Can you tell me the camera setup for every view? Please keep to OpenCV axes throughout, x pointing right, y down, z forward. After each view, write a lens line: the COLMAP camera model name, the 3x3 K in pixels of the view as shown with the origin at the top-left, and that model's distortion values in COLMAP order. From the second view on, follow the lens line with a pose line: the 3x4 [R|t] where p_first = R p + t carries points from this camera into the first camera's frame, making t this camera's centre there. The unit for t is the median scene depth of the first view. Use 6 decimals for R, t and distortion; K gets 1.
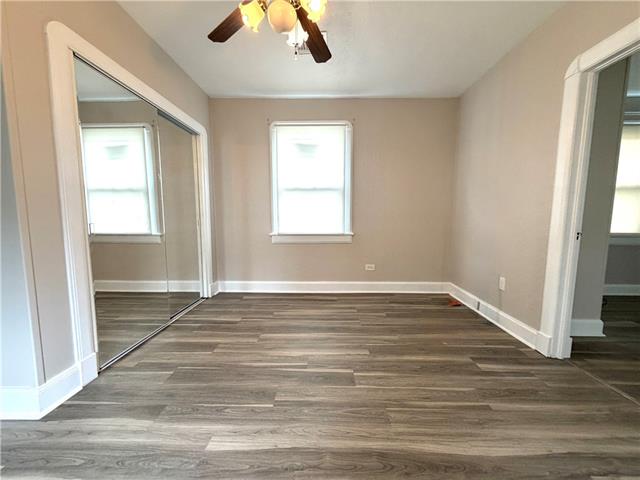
lens RADIAL K [[254.4, 0, 322.2], [0, 254.4, 240.3], [0, 0, 1]] dist [0.000239, 0.000490]
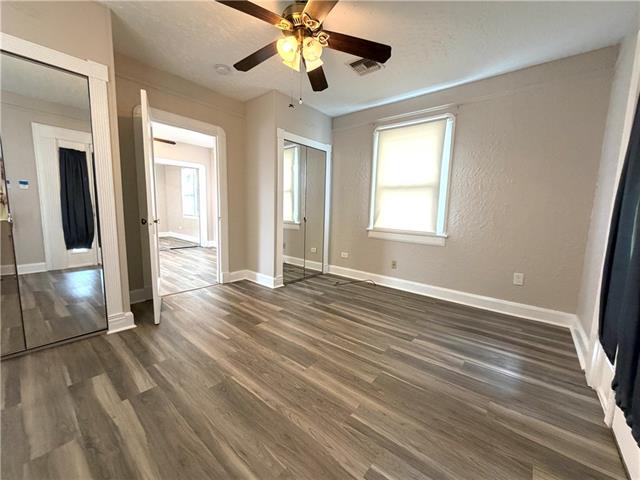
lens RADIAL K [[254.4, 0, 322.2], [0, 254.4, 240.3], [0, 0, 1]] dist [0.000239, 0.000490]
pose [[0.782072, 0.105135, -0.614255, 0.491415], [-0.102461, 0.993946, 0.039670, 0.000876], [0.614707, 0.031913, 0.788110, -0.005729]]
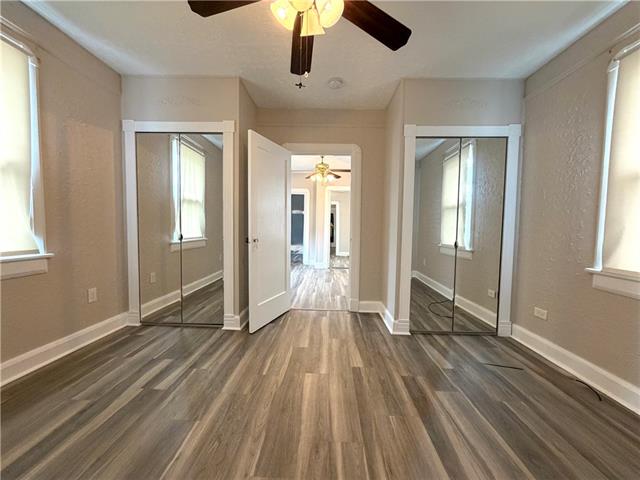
lens RADIAL K [[254.4, 0, 322.2], [0, 254.4, 240.3], [0, 0, 1]] dist [0.000239, 0.000490]
pose [[-0.000003, 0.060688, -0.998157, 0.480020], [-0.127096, 0.990062, 0.060196, -0.069602], [0.991890, 0.126862, 0.007710, 0.637873]]
